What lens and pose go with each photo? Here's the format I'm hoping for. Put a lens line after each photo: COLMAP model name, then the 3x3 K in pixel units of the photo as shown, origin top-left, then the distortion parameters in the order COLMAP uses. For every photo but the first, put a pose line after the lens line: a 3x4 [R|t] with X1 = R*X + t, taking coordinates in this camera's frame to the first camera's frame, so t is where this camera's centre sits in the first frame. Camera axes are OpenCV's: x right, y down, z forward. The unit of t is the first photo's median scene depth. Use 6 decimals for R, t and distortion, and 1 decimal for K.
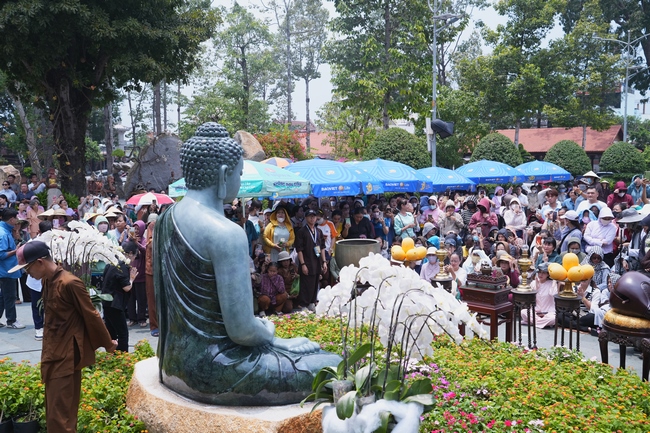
lens RADIAL K [[645.9, 0, 325.0], [0, 645.9, 216.5], [0, 0, 1]] dist [-0.088083, 0.239297]
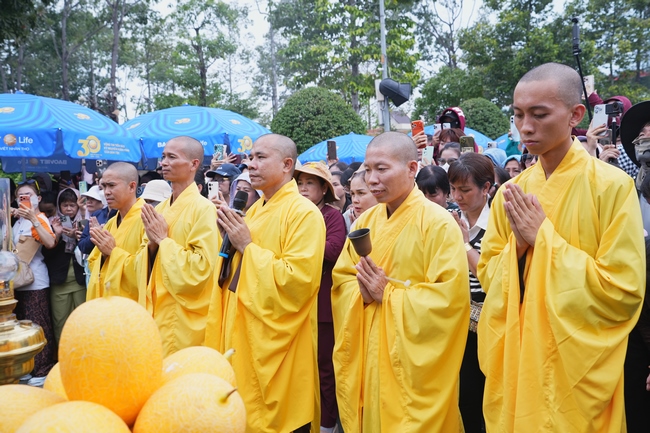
lens RADIAL K [[645.9, 0, 325.0], [0, 645.9, 216.5], [0, 0, 1]] dist [-0.088083, 0.239297]
pose [[0.997422, -0.042060, -0.058142, 0.176646], [0.041235, 0.999032, -0.015307, 0.016470], [0.058730, 0.012870, 0.998191, 0.337749]]
